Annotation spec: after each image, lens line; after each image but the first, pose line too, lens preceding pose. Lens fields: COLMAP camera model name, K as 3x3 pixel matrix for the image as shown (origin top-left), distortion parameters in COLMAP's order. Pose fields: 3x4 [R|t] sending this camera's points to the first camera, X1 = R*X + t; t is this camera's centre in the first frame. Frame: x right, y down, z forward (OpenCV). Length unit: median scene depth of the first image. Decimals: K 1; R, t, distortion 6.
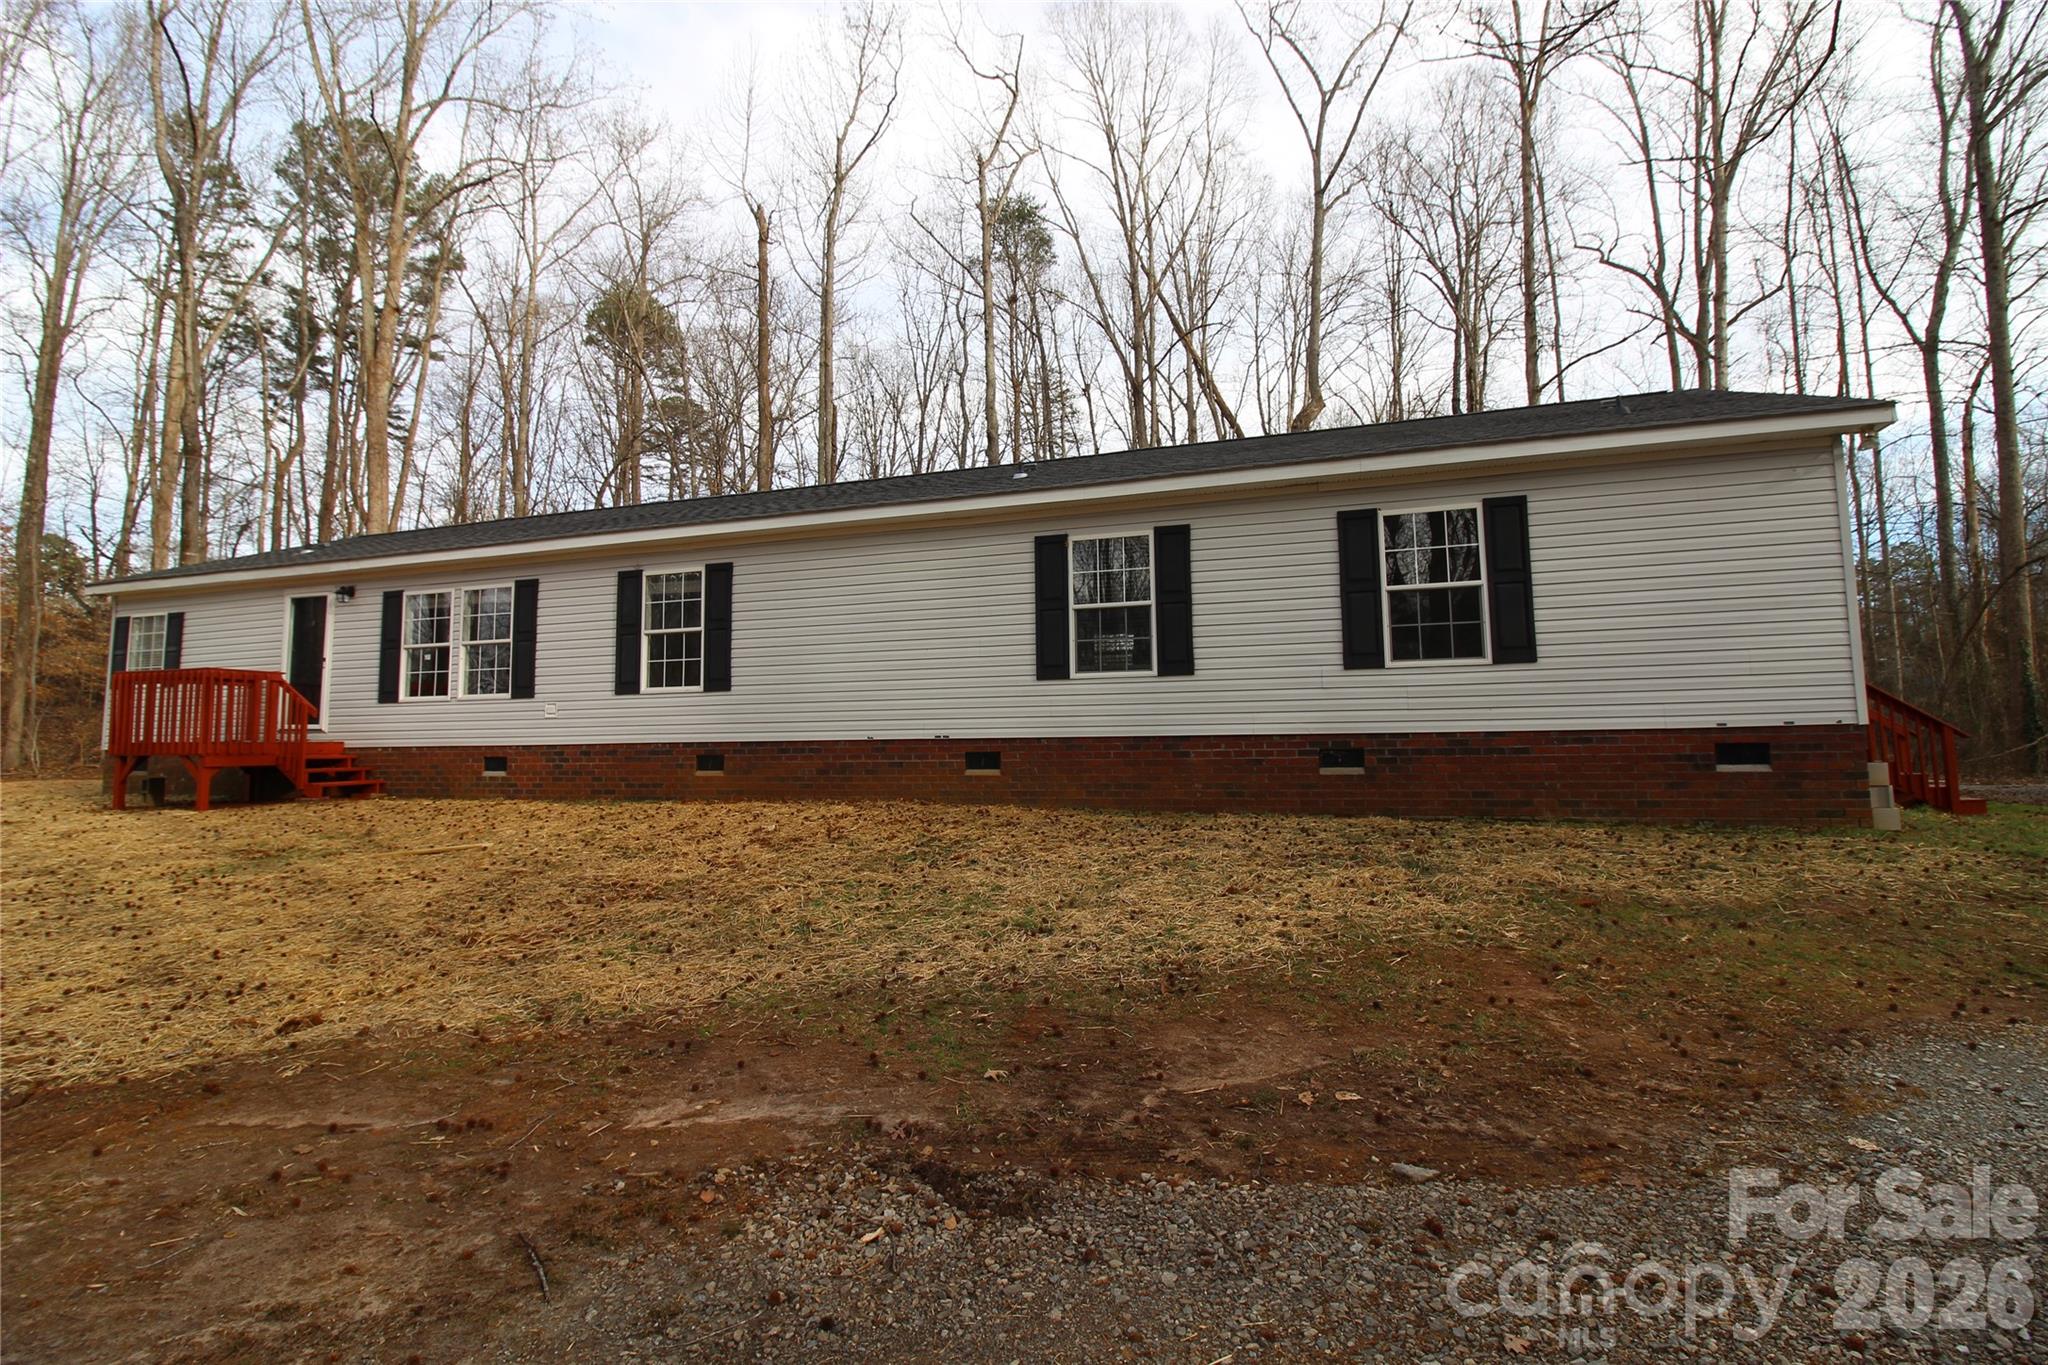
lens RADIAL K [[1006.5, 0, 1060.5], [0, 1006.5, 645.7], [0, 0, 1]] dist [0.001600, -0.008845]
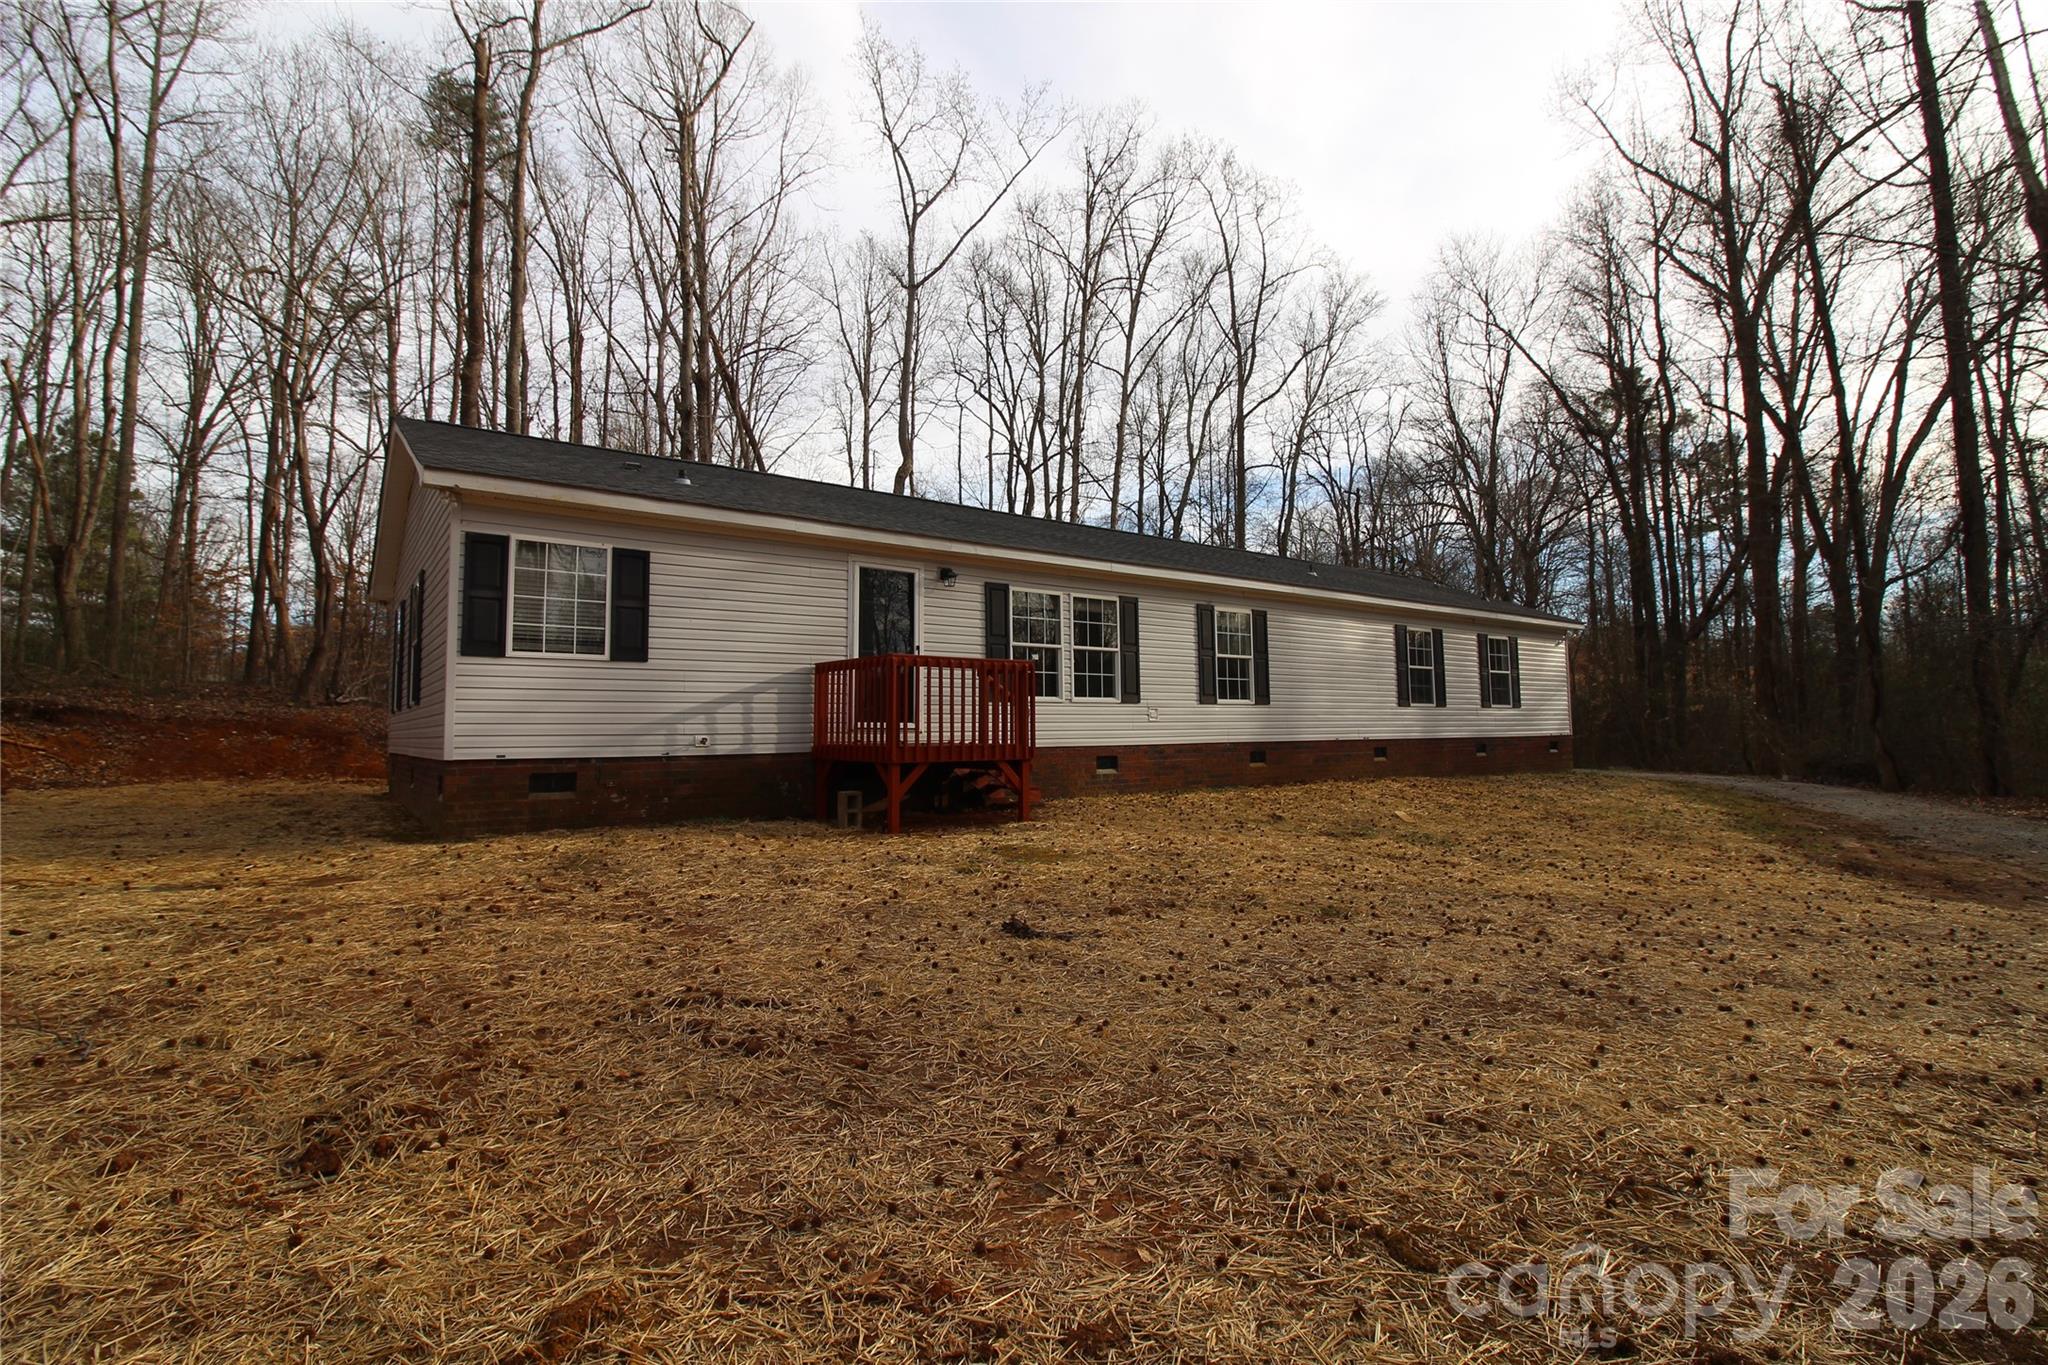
lens RADIAL K [[936.5, 0, 1052.8], [0, 936.5, 665.8], [0, 0, 1]] dist [-0.000246, -0.009031]
pose [[0.551695, 0.073359, 0.830813, -1.484356], [-0.059231, 0.997055, -0.048706, 0.068328], [-0.831940, -0.022339, 0.554416, 0.511486]]
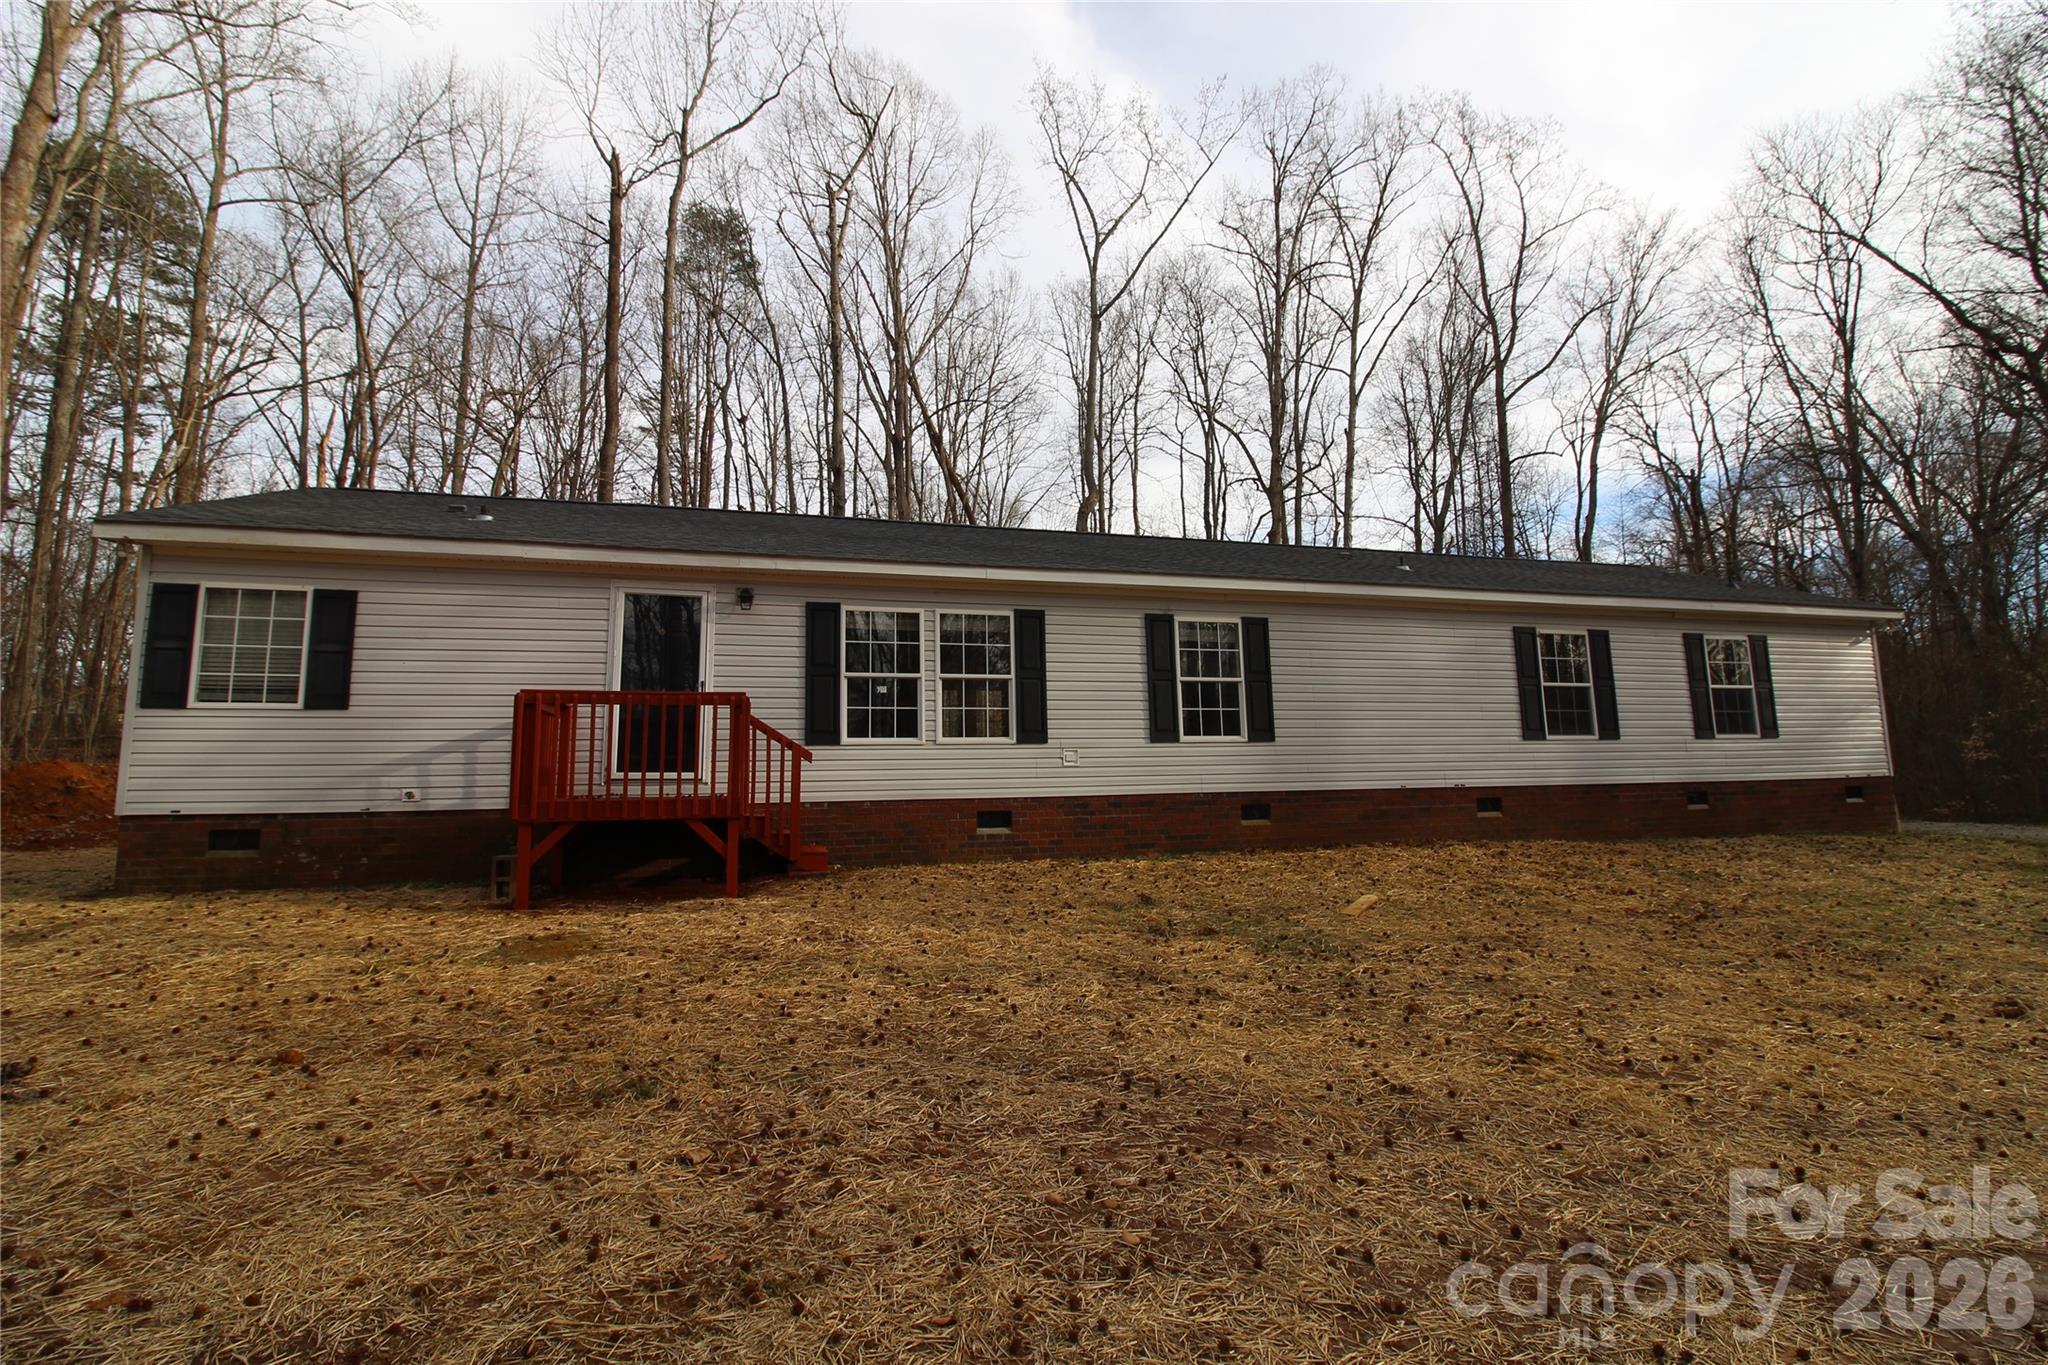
lens RADIAL K [[936.5, 0, 1052.8], [0, 936.5, 665.8], [0, 0, 1]] dist [-0.000246, -0.009031]
pose [[0.811356, 0.077733, 0.579360, -1.025816], [-0.040811, 0.996233, -0.076512, 0.047581], [-0.583125, 0.038434, 0.811472, 0.331452]]
